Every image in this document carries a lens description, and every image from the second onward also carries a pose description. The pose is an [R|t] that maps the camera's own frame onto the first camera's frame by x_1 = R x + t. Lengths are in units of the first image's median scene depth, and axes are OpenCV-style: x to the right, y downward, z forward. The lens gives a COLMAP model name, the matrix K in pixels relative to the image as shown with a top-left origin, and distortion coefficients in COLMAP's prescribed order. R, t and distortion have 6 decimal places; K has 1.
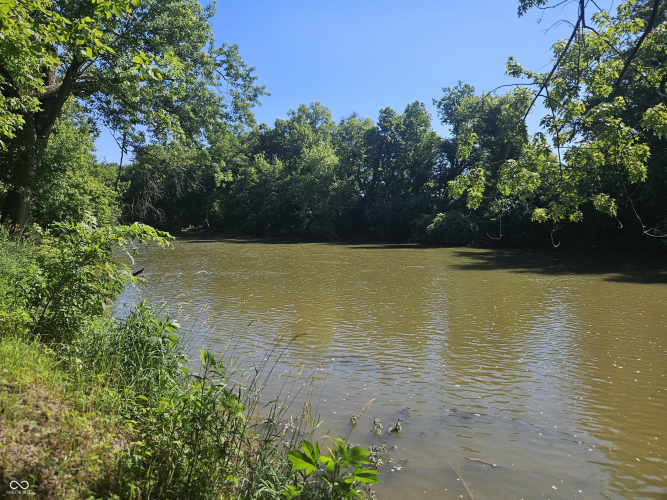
lens RADIAL K [[443.0, 0, 331.2], [0, 443.0, 239.1], [0, 0, 1]] dist [0.087464, -0.068780]
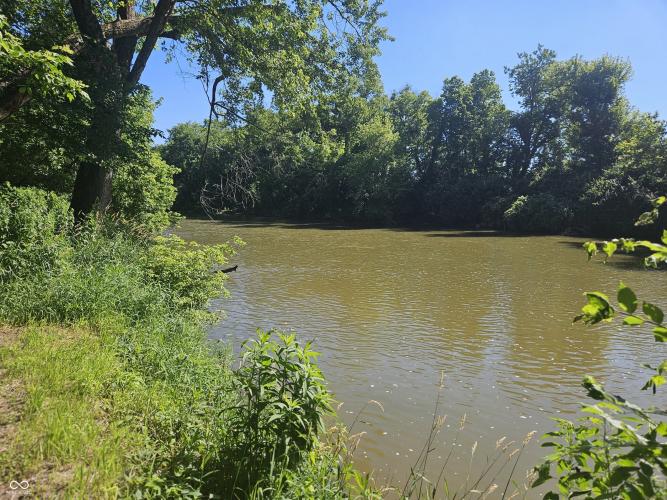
lens RADIAL K [[443.0, 0, 331.2], [0, 443.0, 239.1], [0, 0, 1]] dist [0.087464, -0.068780]
pose [[0.999092, 0.008473, -0.041744, -0.078331], [-0.006820, 0.999193, 0.039581, -0.004891], [0.042046, -0.039260, 0.998344, 0.081512]]
